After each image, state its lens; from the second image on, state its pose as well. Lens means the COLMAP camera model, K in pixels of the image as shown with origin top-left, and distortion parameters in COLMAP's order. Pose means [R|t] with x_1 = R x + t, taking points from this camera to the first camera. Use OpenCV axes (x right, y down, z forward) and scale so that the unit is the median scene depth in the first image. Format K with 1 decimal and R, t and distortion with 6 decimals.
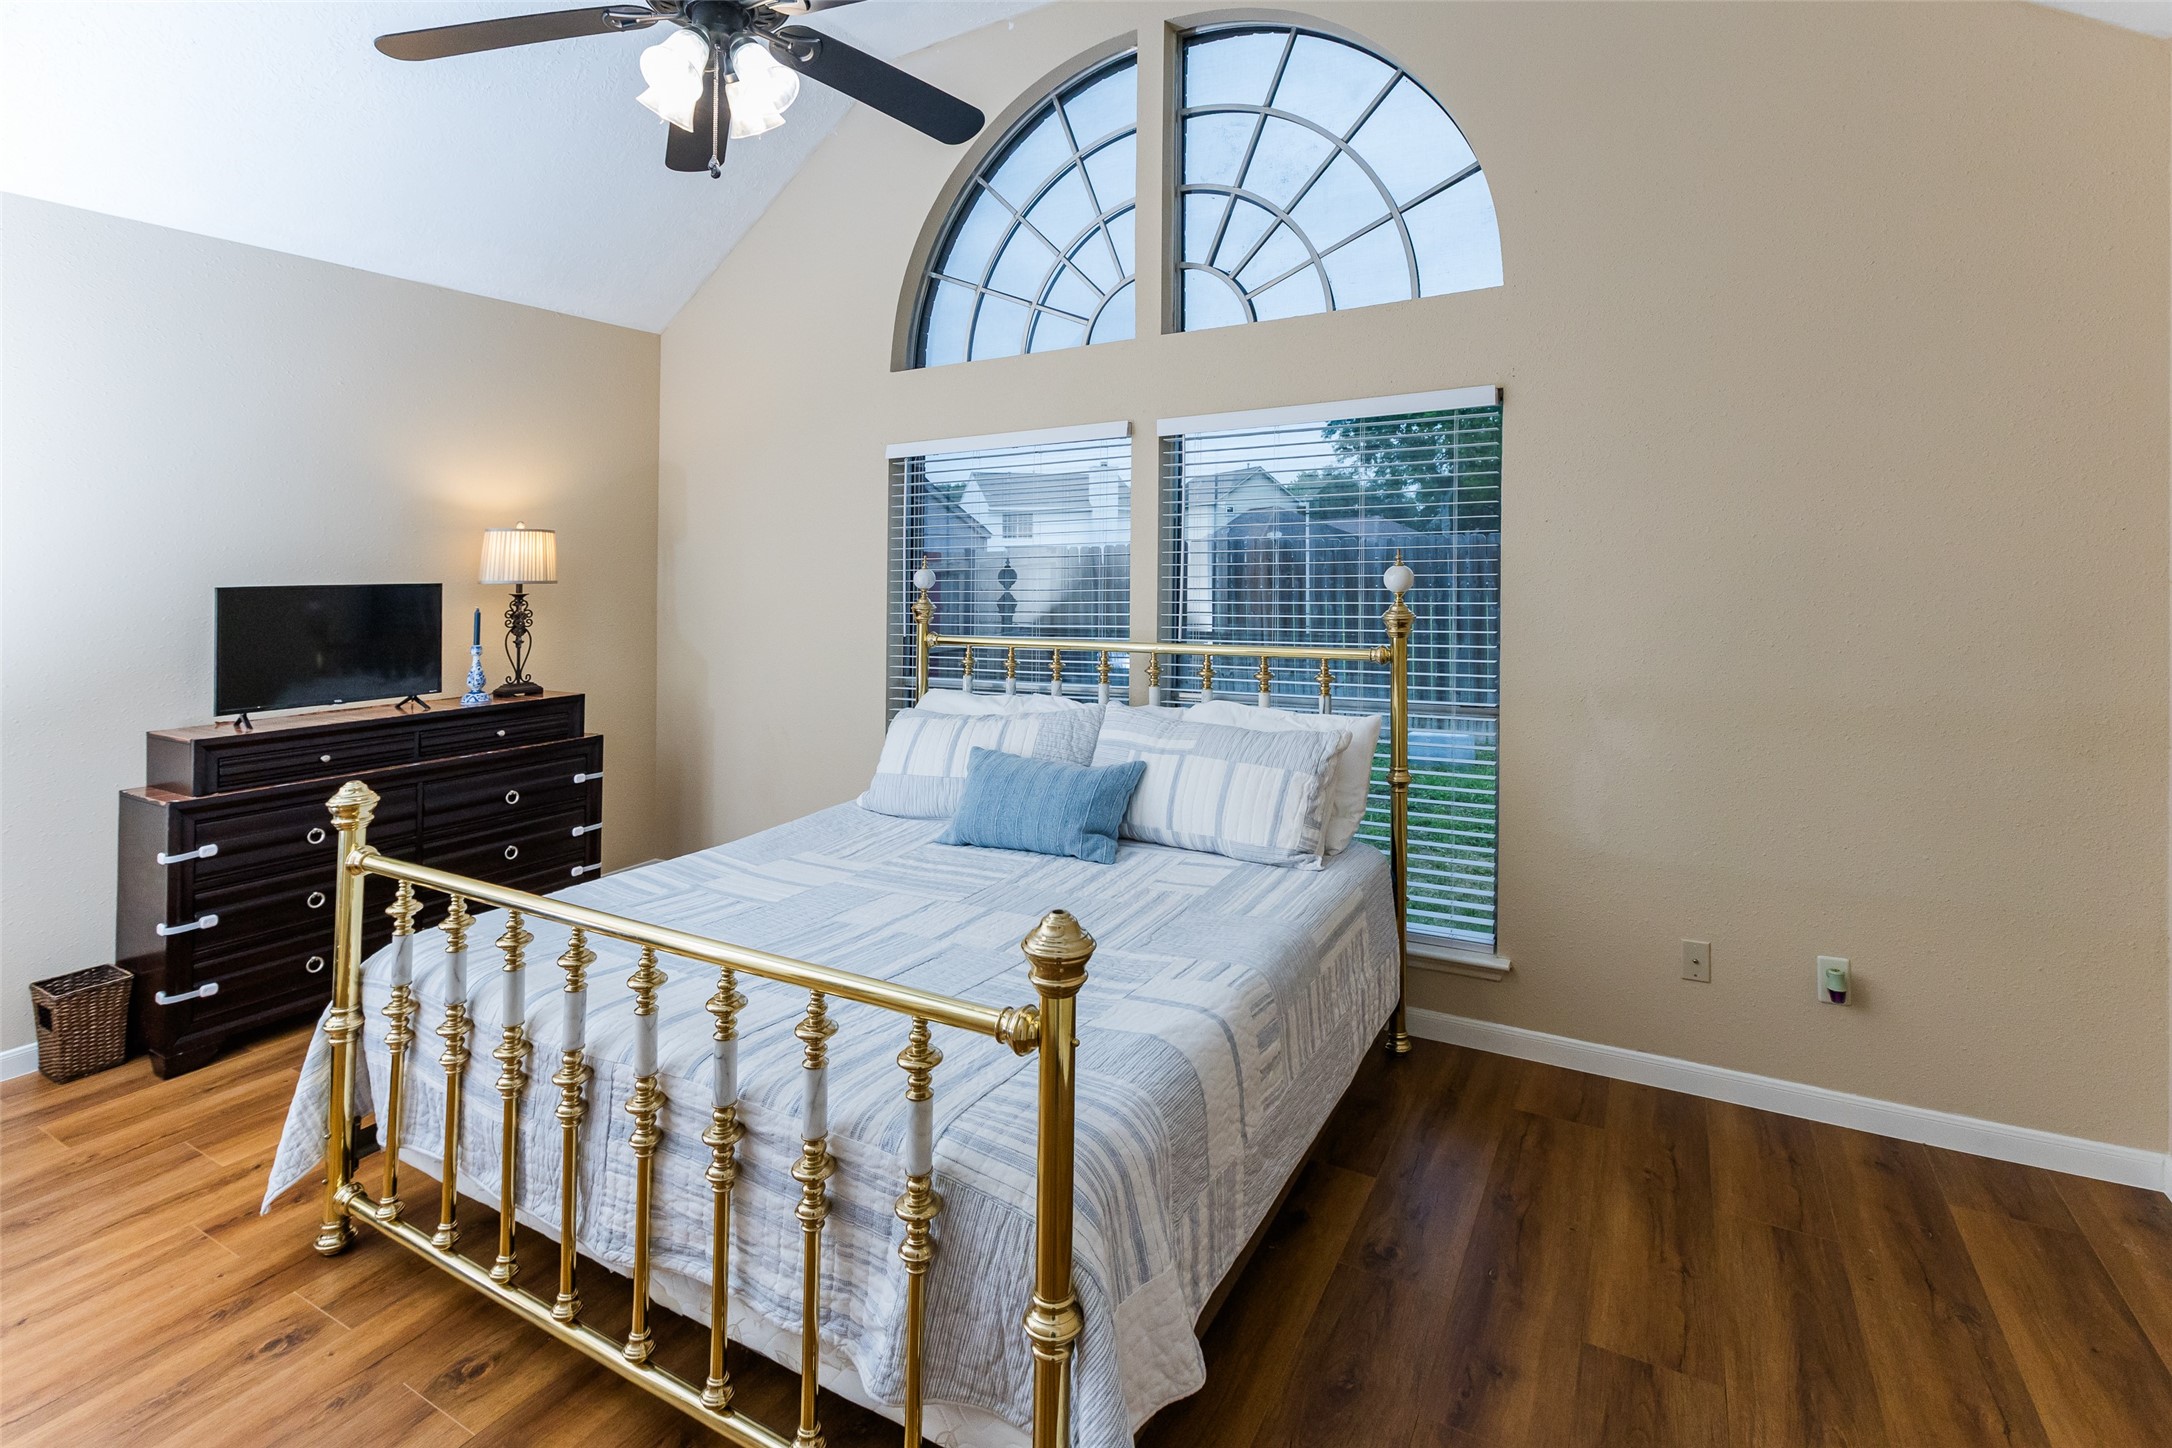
lens RADIAL K [[1004.9, 0, 1084.0], [0, 1004.9, 592.9], [0, 0, 1]] dist [-0.004698, -0.000651]
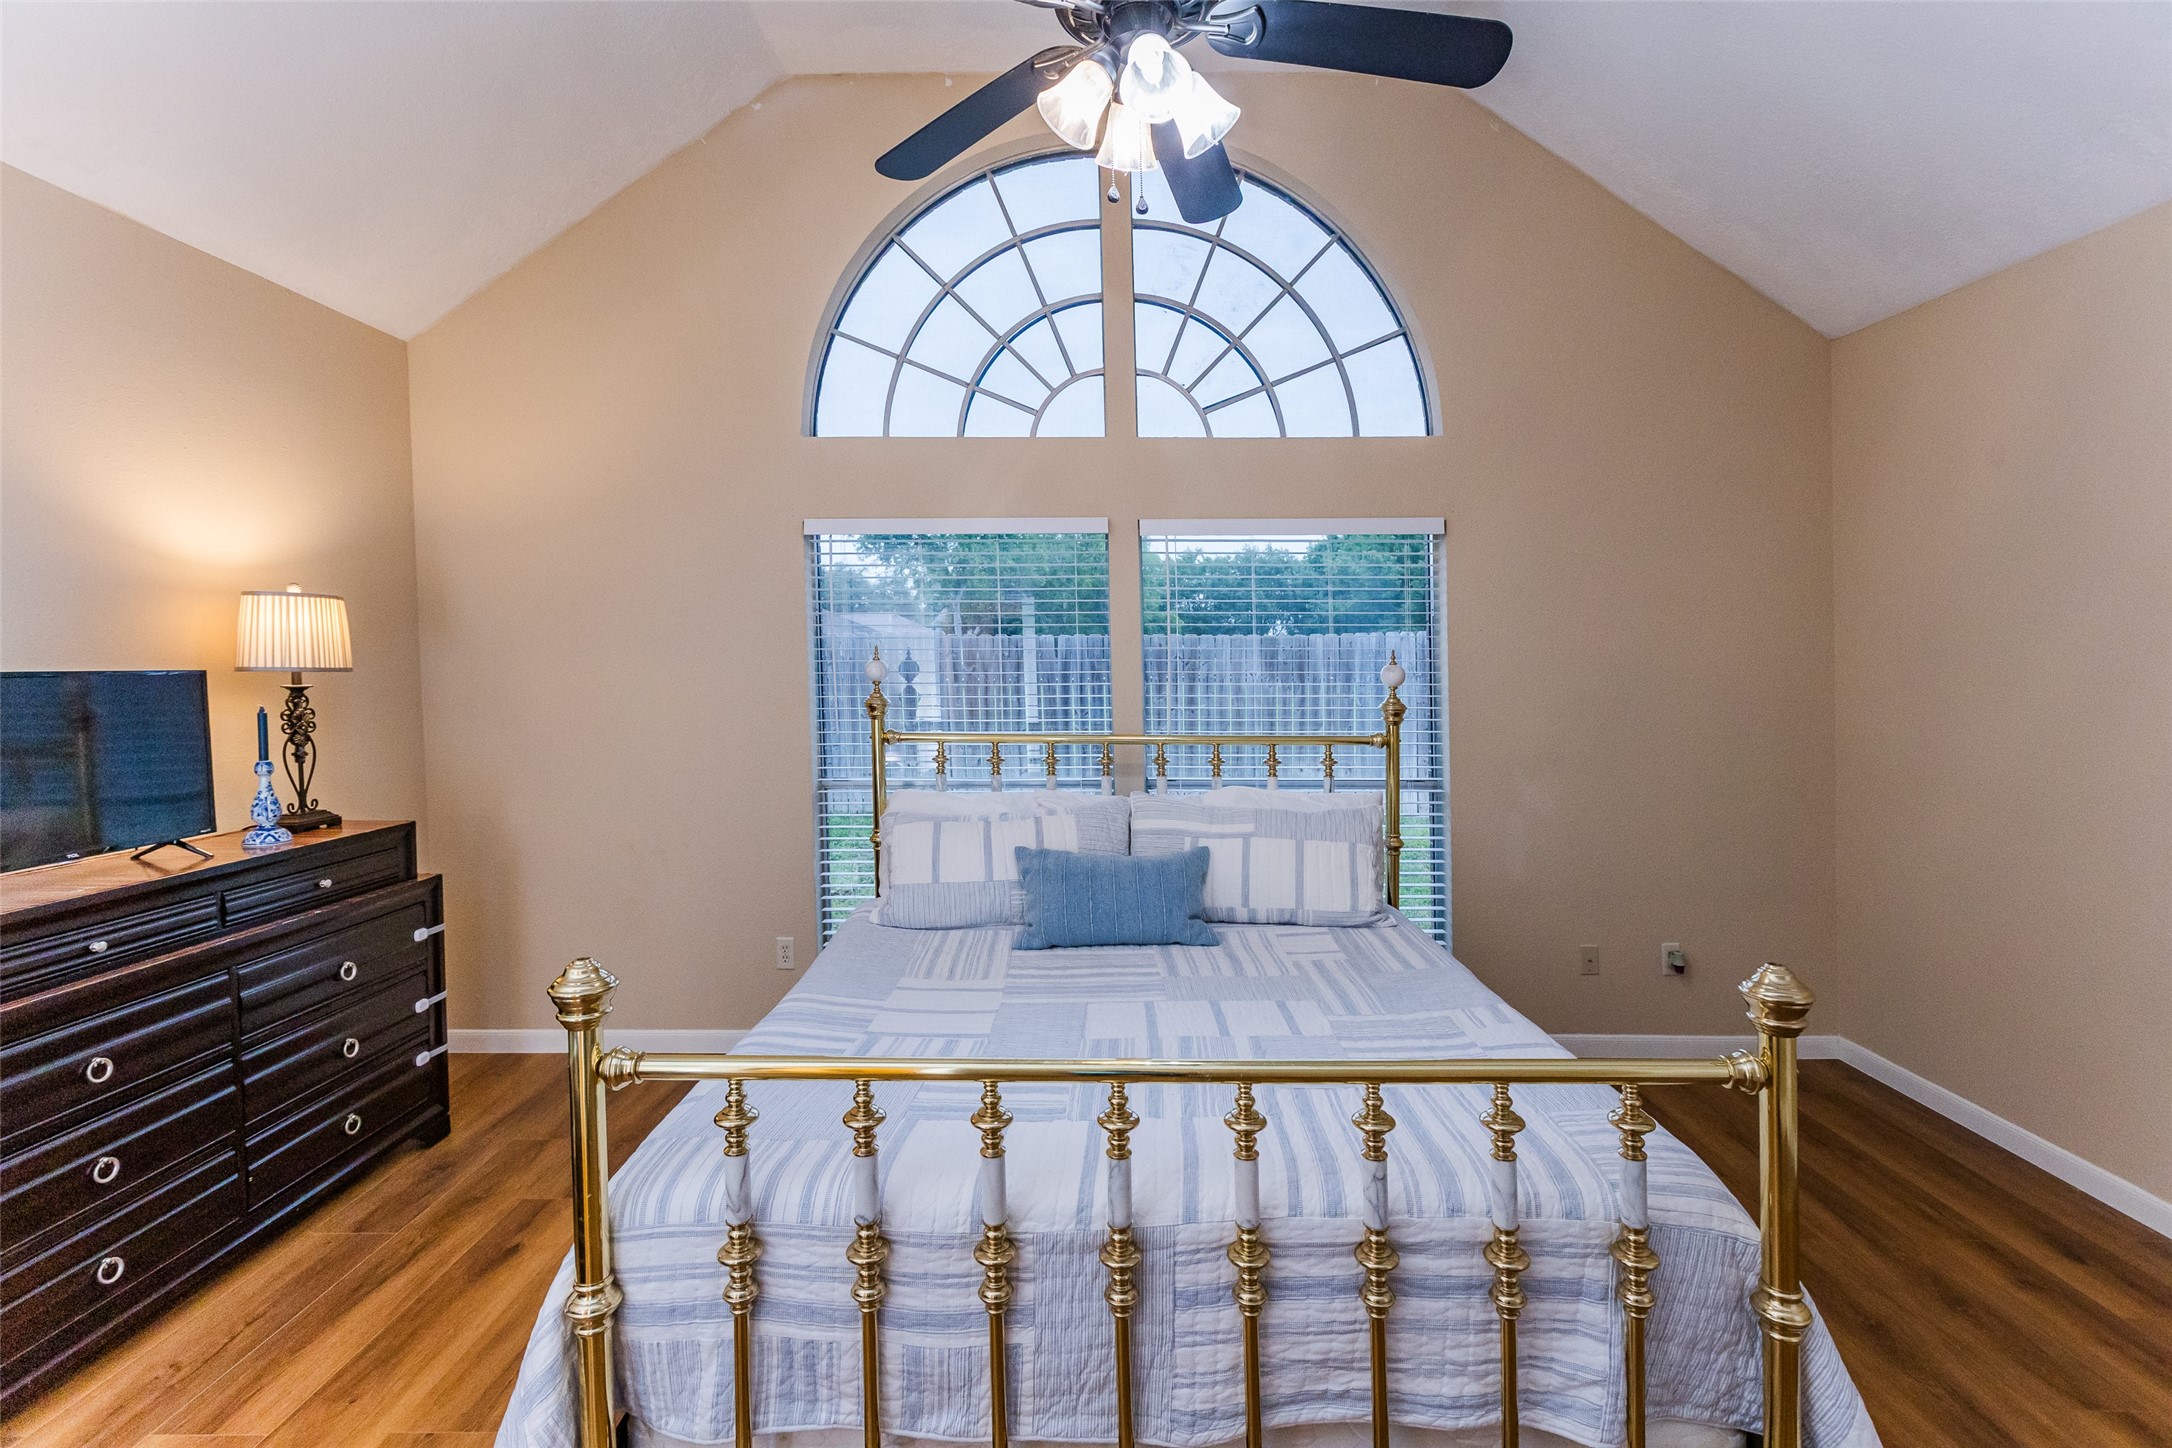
lens RADIAL K [[960.4, 0, 1091.2], [0, 960.4, 715.8], [0, 0, 1]] dist [0.016556, -0.016204]
pose [[0.871308, -0.013161, 0.490561, -0.470586], [-0.003499, 0.999448, 0.033028, -0.003041], [-0.490725, -0.030494, 0.870781, 0.156929]]
